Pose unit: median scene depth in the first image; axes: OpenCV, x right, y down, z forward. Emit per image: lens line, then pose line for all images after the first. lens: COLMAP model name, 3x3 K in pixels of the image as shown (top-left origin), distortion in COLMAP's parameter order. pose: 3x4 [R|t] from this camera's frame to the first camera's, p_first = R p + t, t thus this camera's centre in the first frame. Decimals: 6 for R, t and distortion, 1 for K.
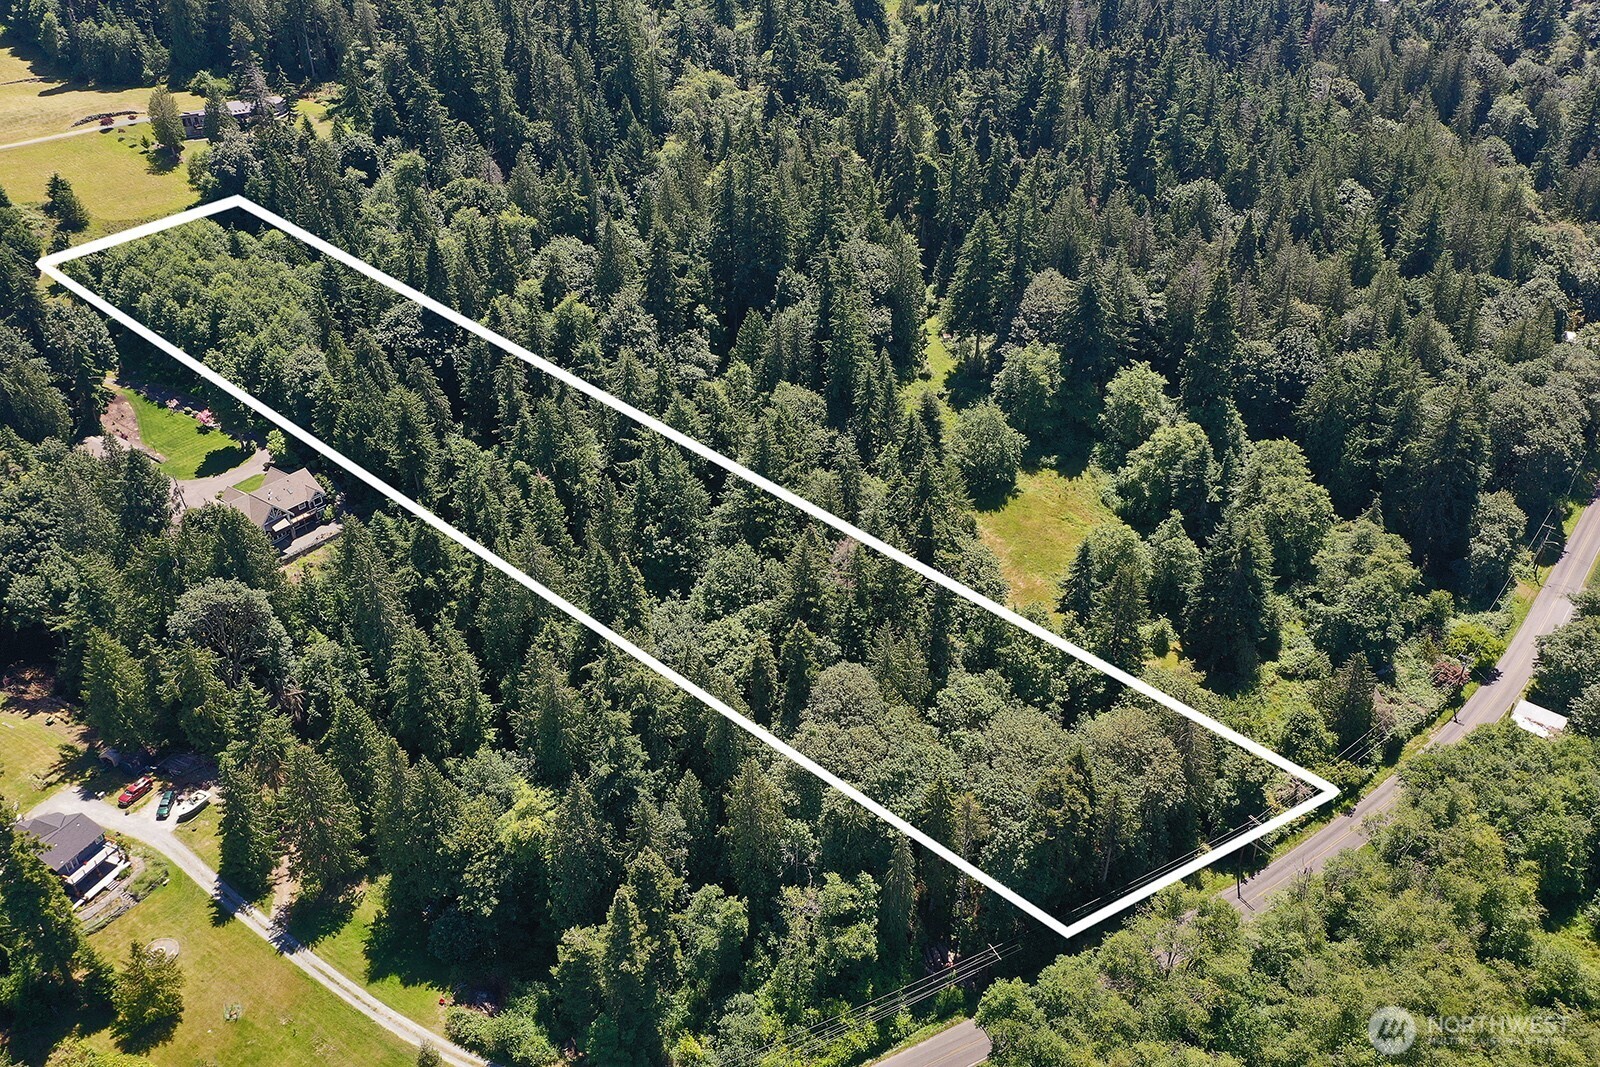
lens RADIAL K [[1280.6, 0, 803.3], [0, 1280.6, 527.1], [0, 0, 1]] dist [0.021352, -0.004300]
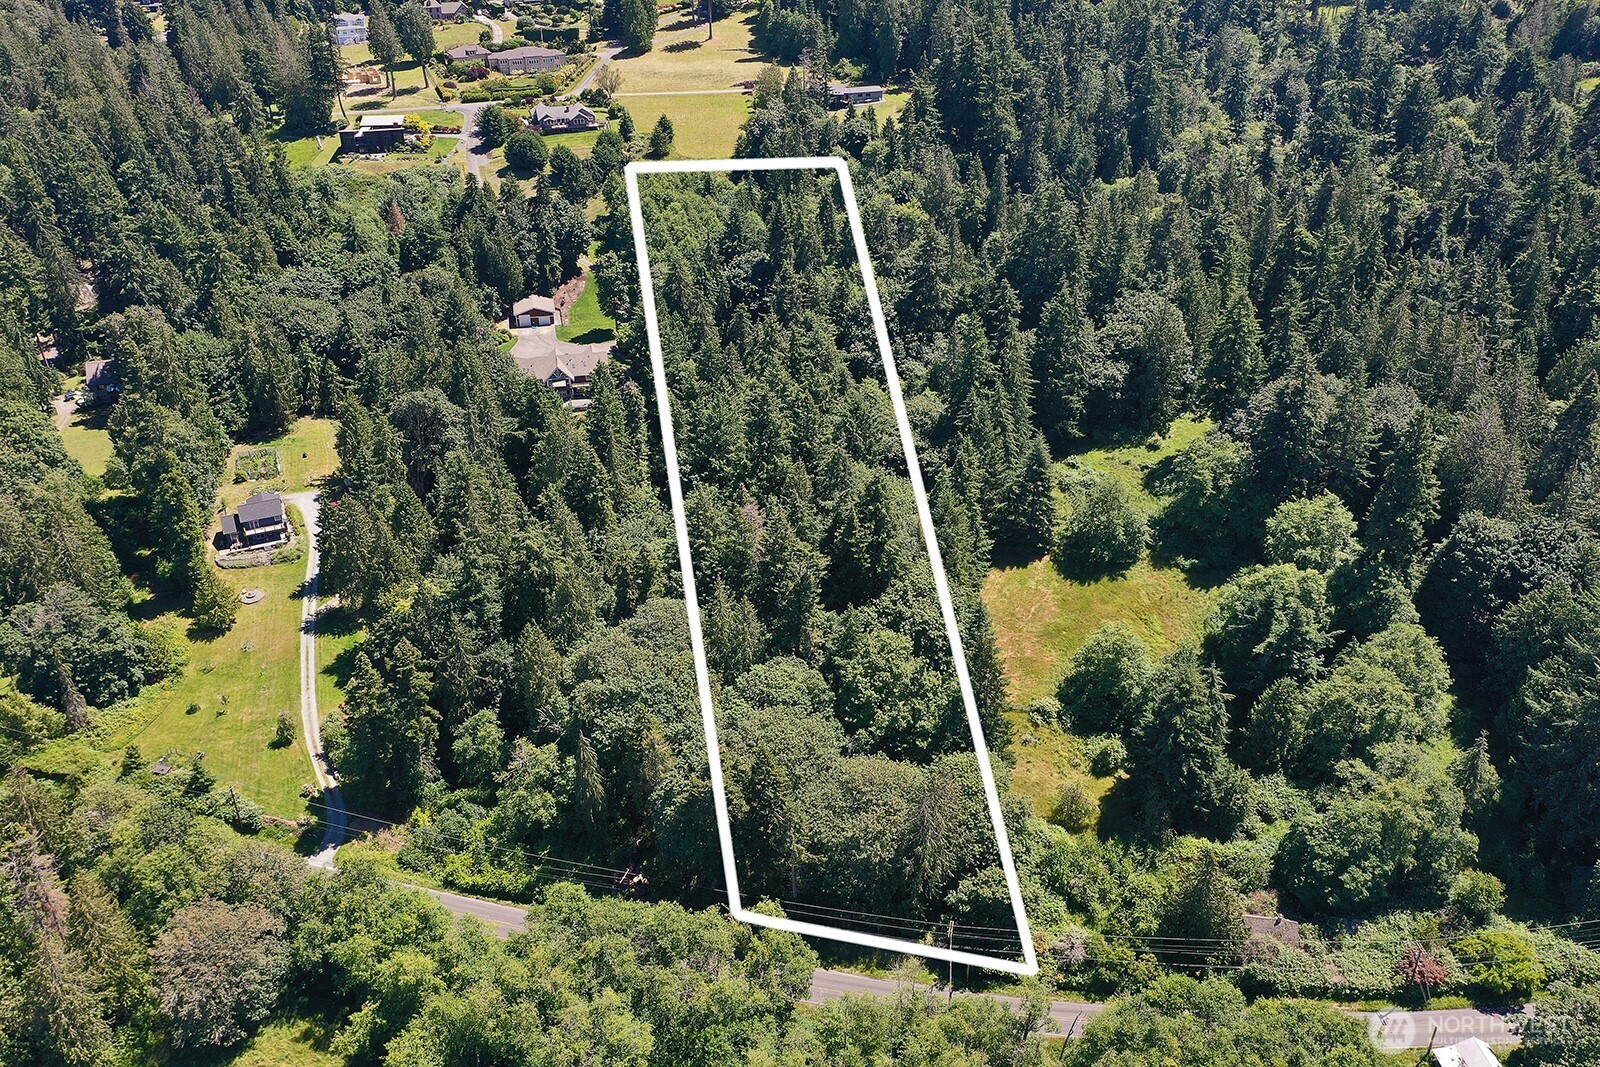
lens RADIAL K [[1280.6, 0, 803.3], [0, 1280.6, 527.1], [0, 0, 1]] dist [0.021352, -0.004300]
pose [[0.737247, 0.334891, -0.586783, 0.583976], [-0.348835, 0.932468, 0.093898, -0.074613], [0.578602, 0.135465, 0.804282, 0.121265]]
